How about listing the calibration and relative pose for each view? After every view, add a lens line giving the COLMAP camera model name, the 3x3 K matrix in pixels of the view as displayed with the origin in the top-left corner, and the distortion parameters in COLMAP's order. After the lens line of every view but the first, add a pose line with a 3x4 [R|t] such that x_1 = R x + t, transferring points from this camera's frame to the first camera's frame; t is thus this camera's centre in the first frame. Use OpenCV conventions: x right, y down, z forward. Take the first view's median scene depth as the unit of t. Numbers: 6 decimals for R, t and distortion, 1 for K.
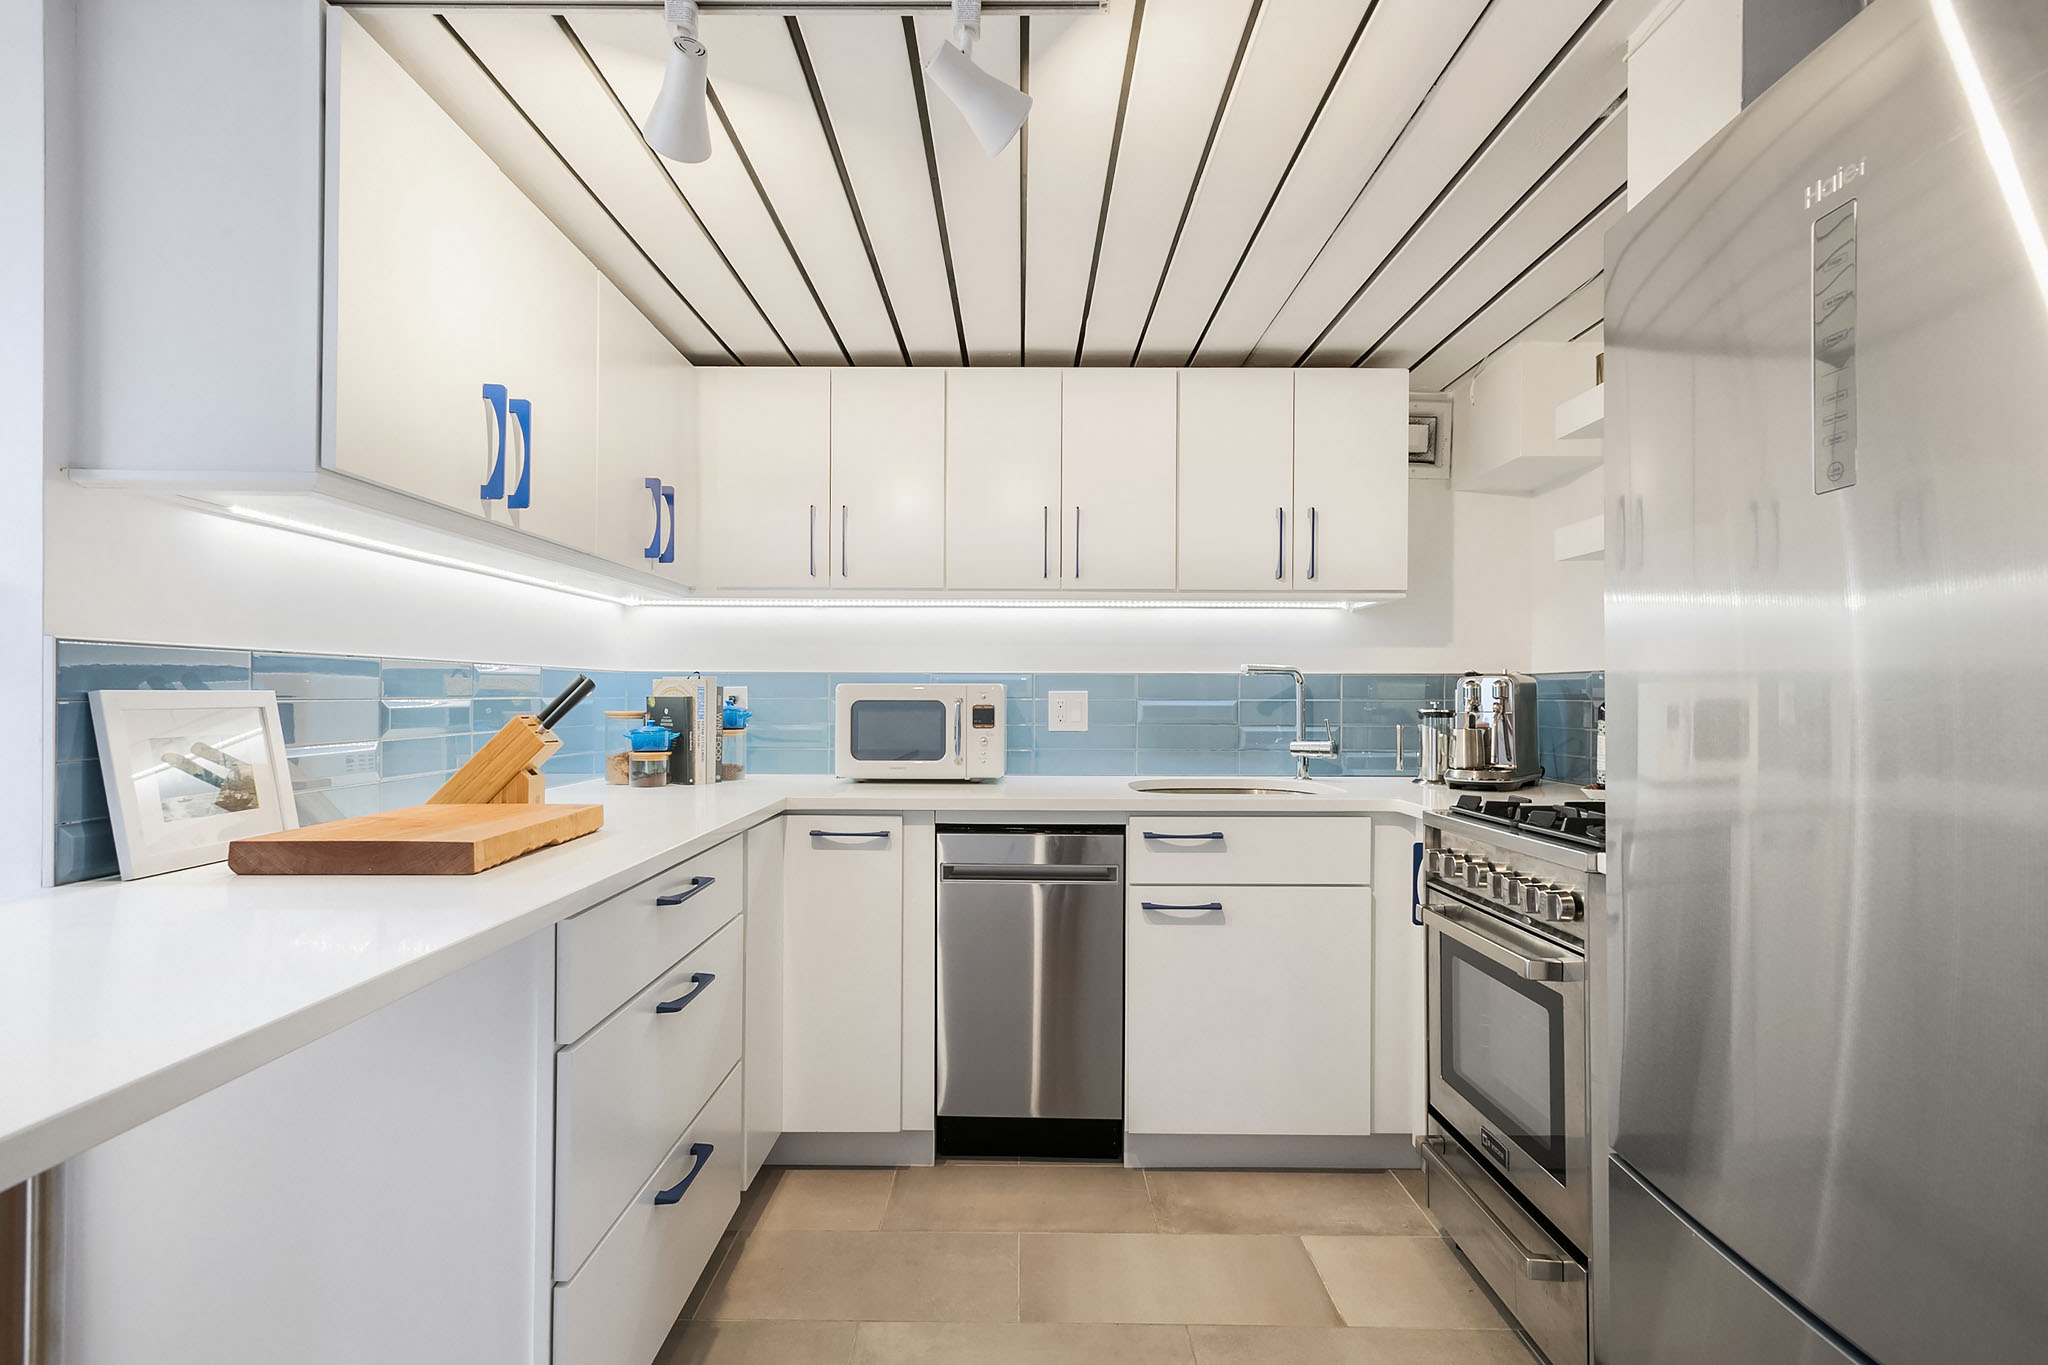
lens RADIAL K [[985.0, 0, 1020.0], [0, 985.0, 682.7], [0, 0, 1]] dist [0.000080, 0.000947]
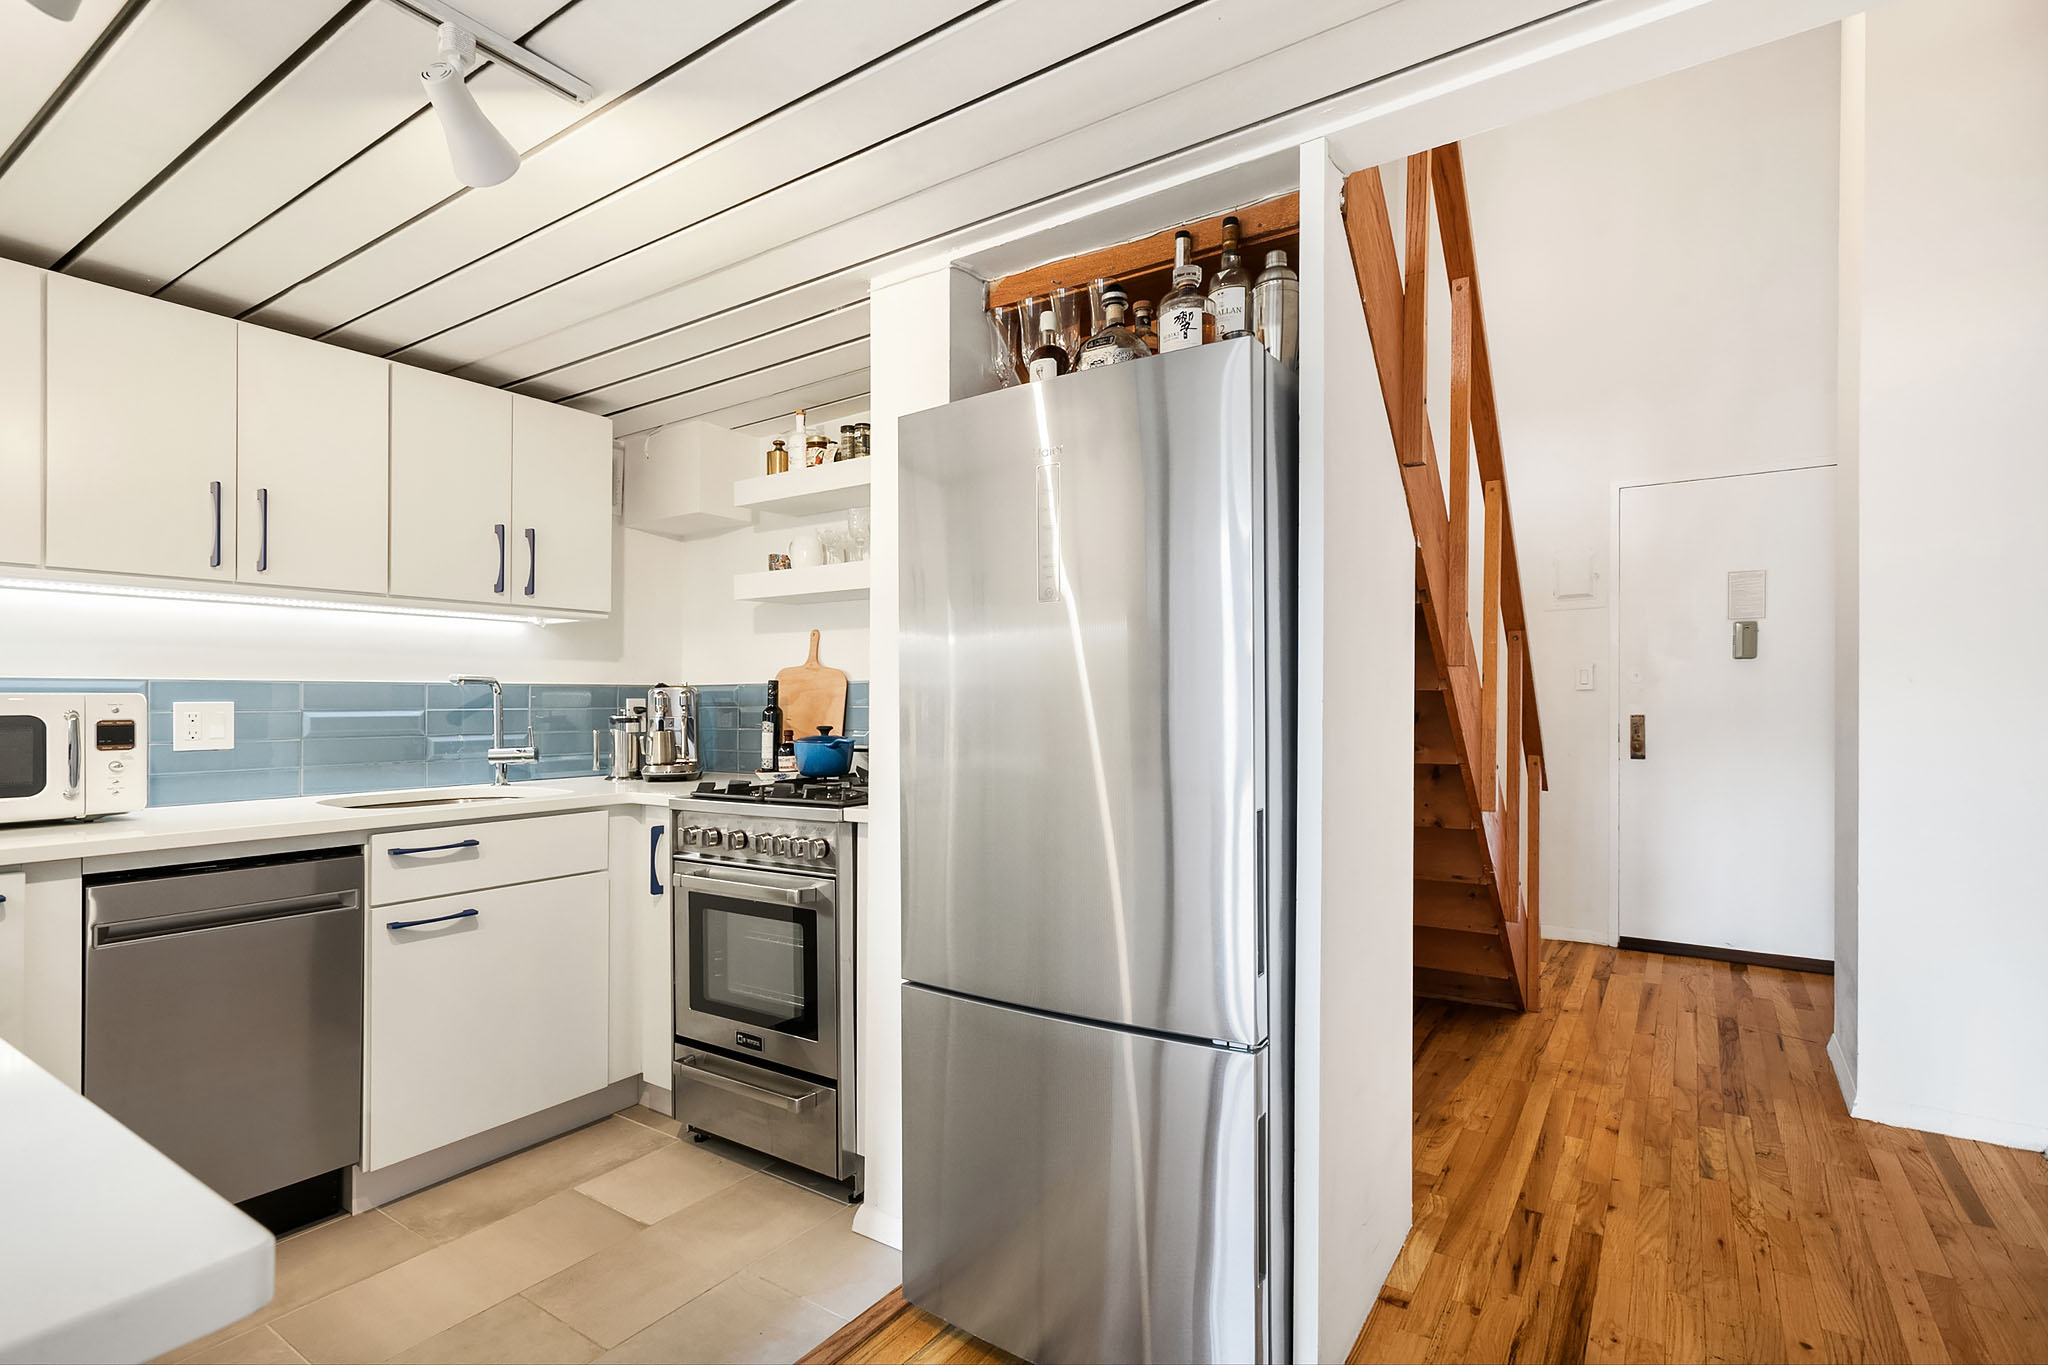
lens RADIAL K [[985.0, 0, 1018.8], [0, 985.0, 695.8], [0, 0, 1]] dist [0.000080, 0.000947]
pose [[0.551353, -0.000203, 0.834272, -0.300829], [-0.003753, 0.999989, 0.002724, -0.001536], [-0.834264, -0.004633, 0.551346, -0.028934]]
